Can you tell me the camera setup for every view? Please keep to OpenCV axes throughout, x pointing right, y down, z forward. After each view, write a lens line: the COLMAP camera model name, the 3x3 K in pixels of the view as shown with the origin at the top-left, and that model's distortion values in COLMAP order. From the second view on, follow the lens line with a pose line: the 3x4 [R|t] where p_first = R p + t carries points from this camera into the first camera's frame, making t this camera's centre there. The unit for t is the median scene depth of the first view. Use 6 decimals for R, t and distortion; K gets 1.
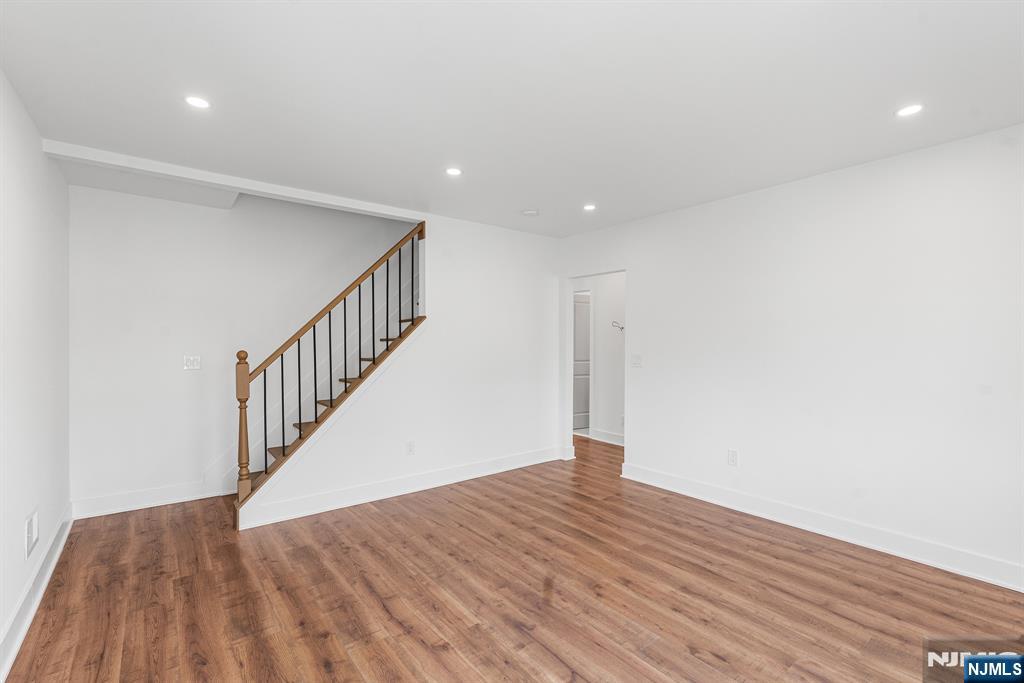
lens RADIAL K [[458.3, 0, 506.6], [0, 458.3, 341.3], [0, 0, 1]] dist [-0.005018, 0.000335]
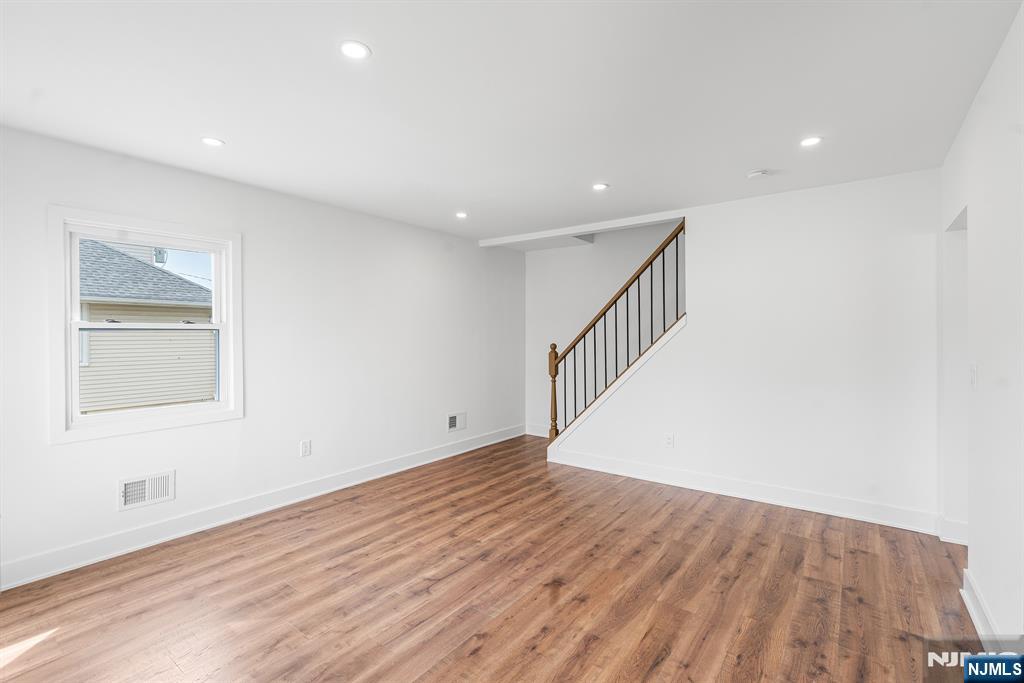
lens RADIAL K [[458.3, 0, 505.5], [0, 458.3, 338.8], [0, 0, 1]] dist [-0.005018, 0.000335]
pose [[0.254738, 0.007978, -0.966977, 0.955583], [0.000717, 0.999964, 0.008439, -0.010322], [0.967010, -0.002843, 0.254724, 0.525534]]
